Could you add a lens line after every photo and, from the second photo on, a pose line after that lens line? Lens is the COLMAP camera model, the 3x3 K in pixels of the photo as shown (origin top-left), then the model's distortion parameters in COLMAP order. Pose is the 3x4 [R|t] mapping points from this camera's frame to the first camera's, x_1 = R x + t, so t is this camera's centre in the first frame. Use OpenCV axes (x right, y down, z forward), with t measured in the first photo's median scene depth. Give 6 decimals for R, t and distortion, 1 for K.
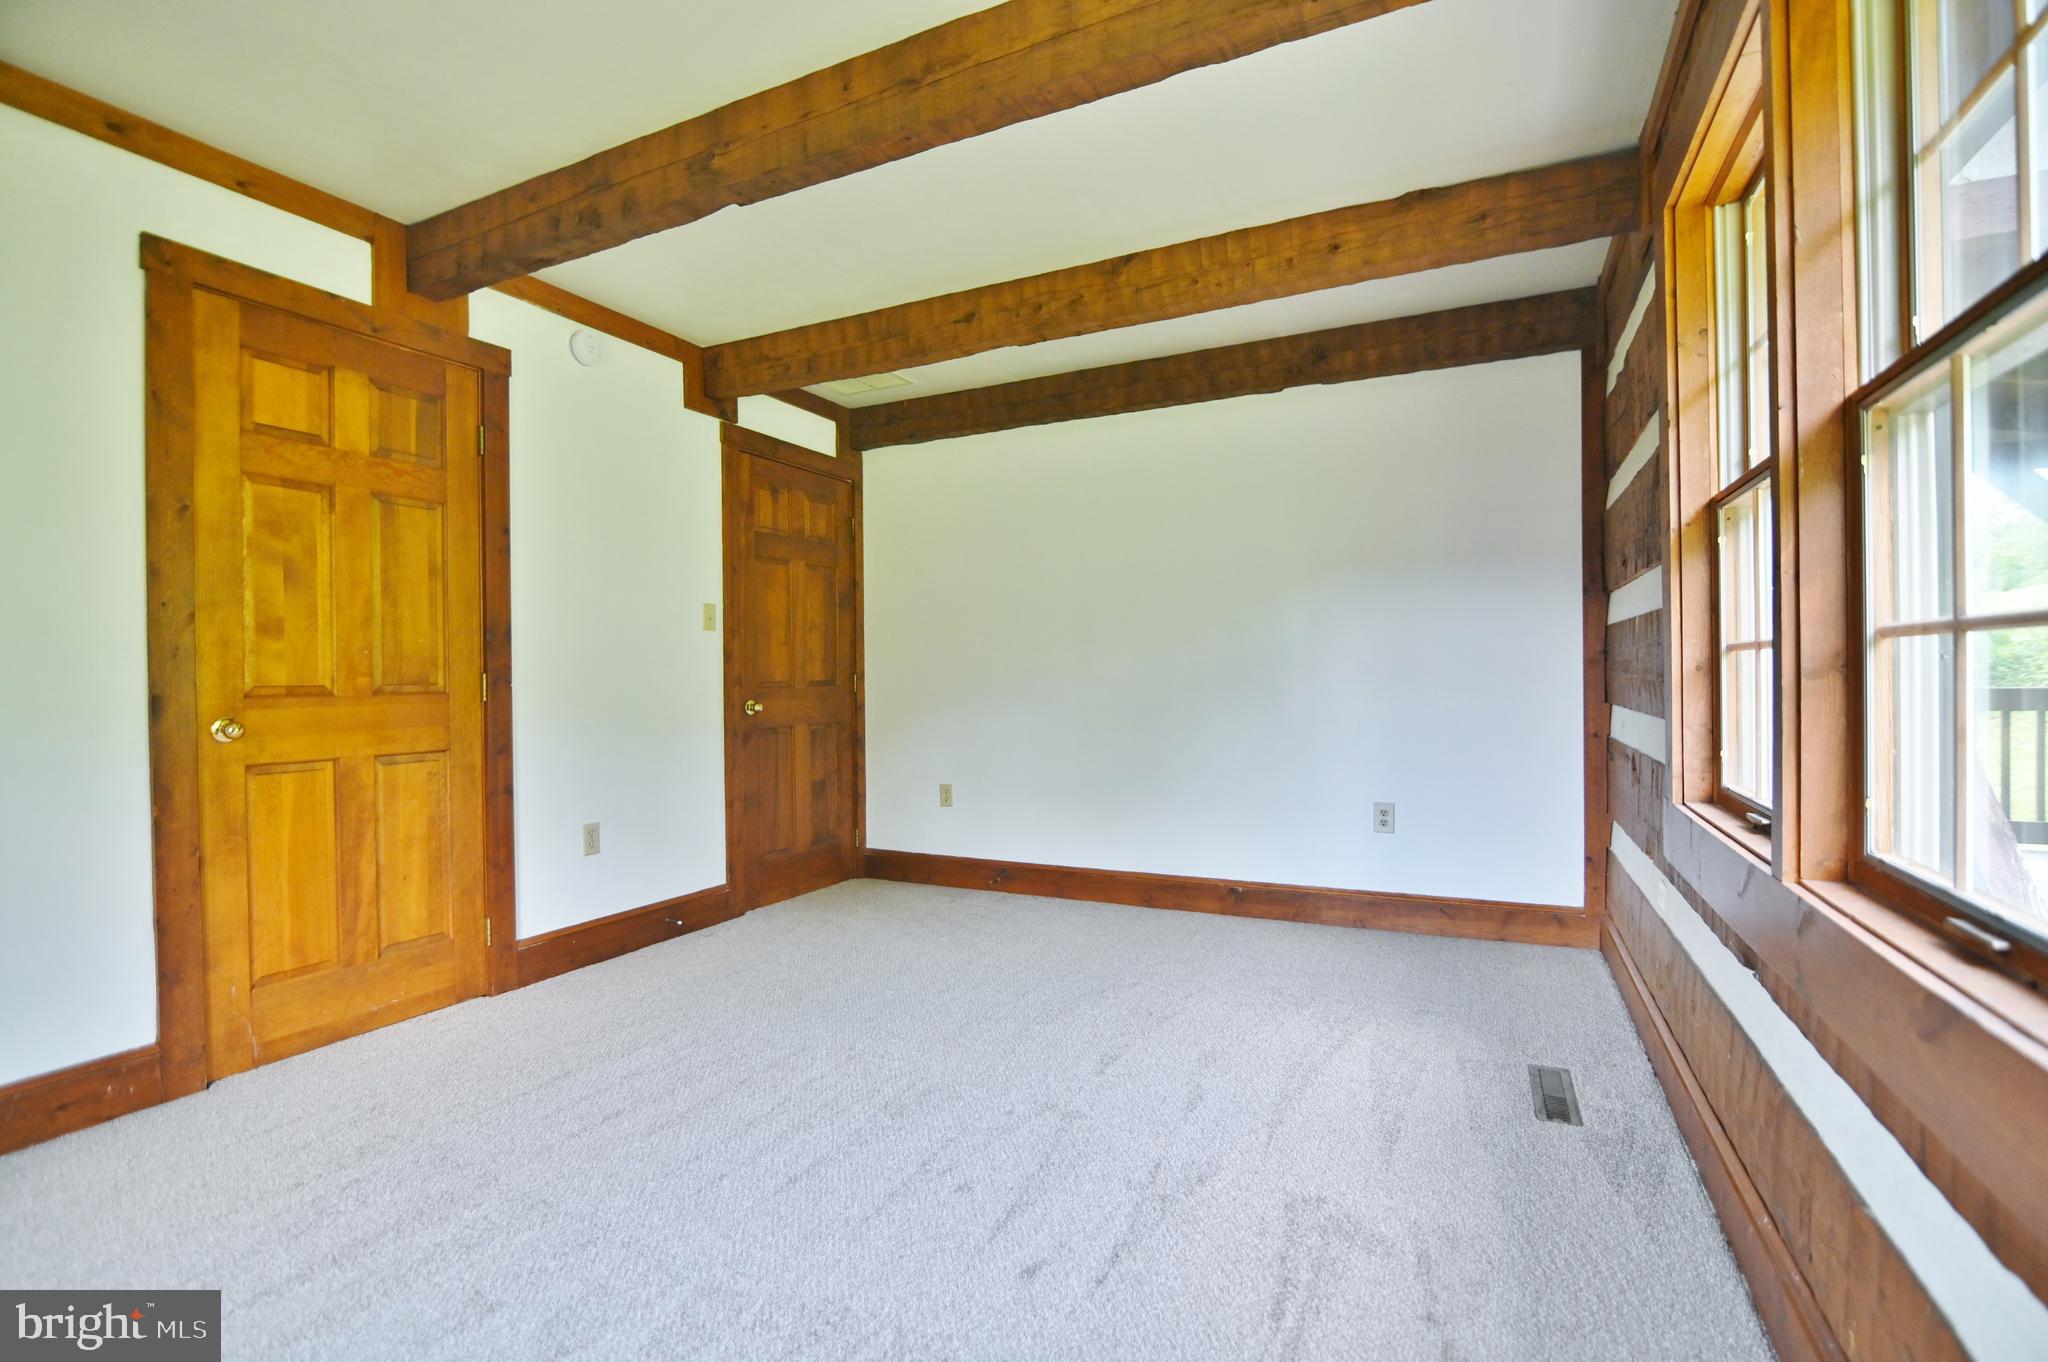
lens RADIAL K [[929.8, 0, 1026.5], [0, 929.8, 683.3], [0, 0, 1]] dist [-0.022109, 0.000916]
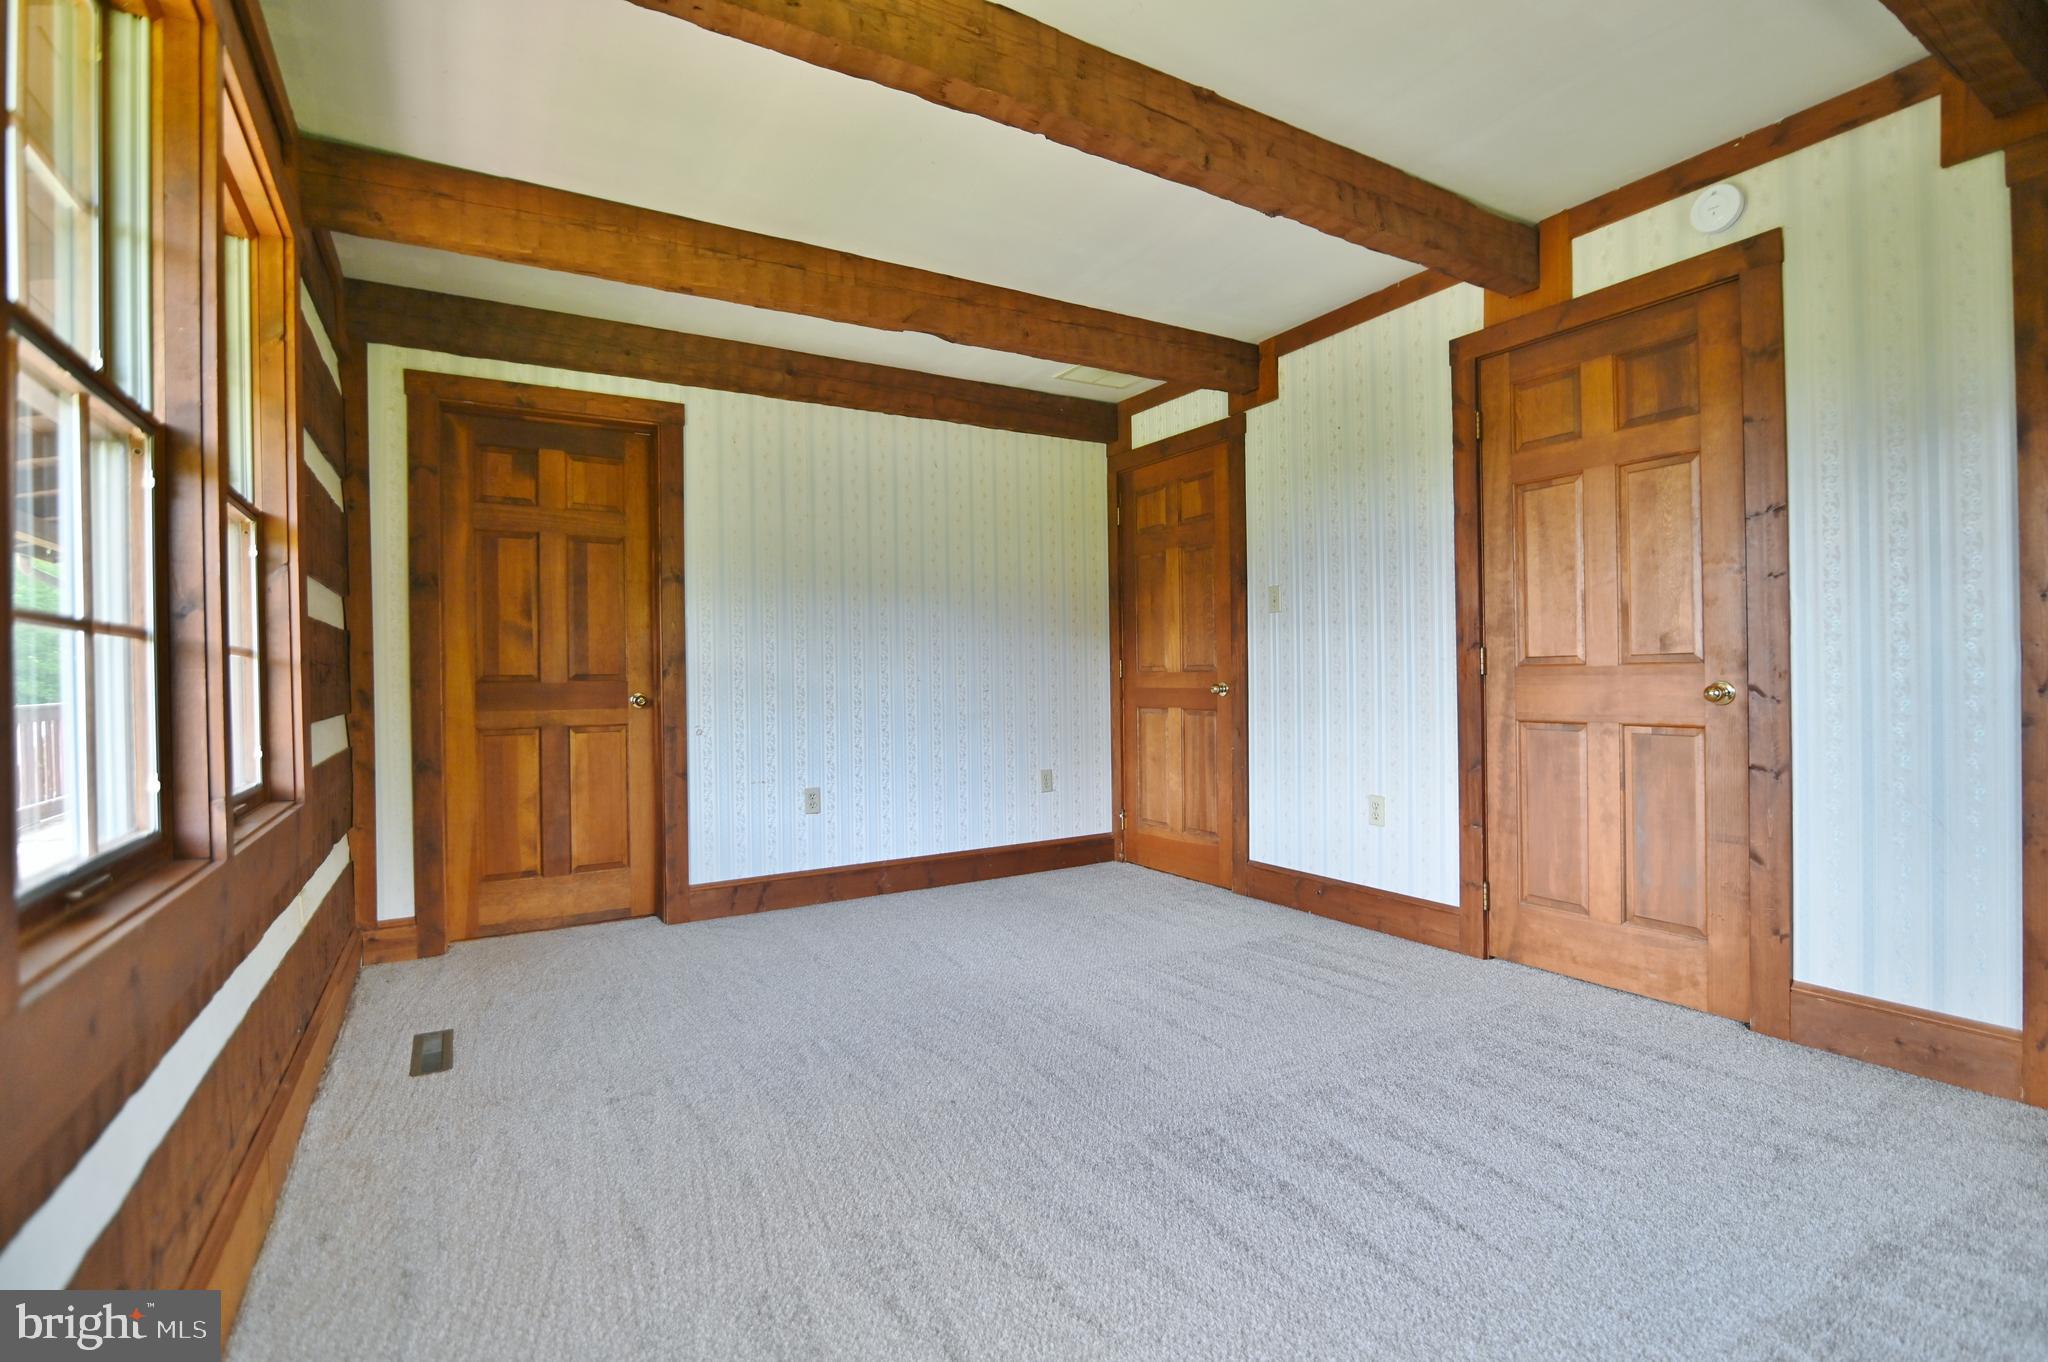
lens RADIAL K [[968.8, 0, 1064.7], [0, 968.8, 670.3], [0, 0, 1]] dist [-0.000833, 0.018806]
pose [[-0.522659, 0.012574, -0.852449, 0.547496], [0.013673, 0.999886, 0.006365, 0.002604], [0.852432, -0.008329, -0.522771, 1.056353]]
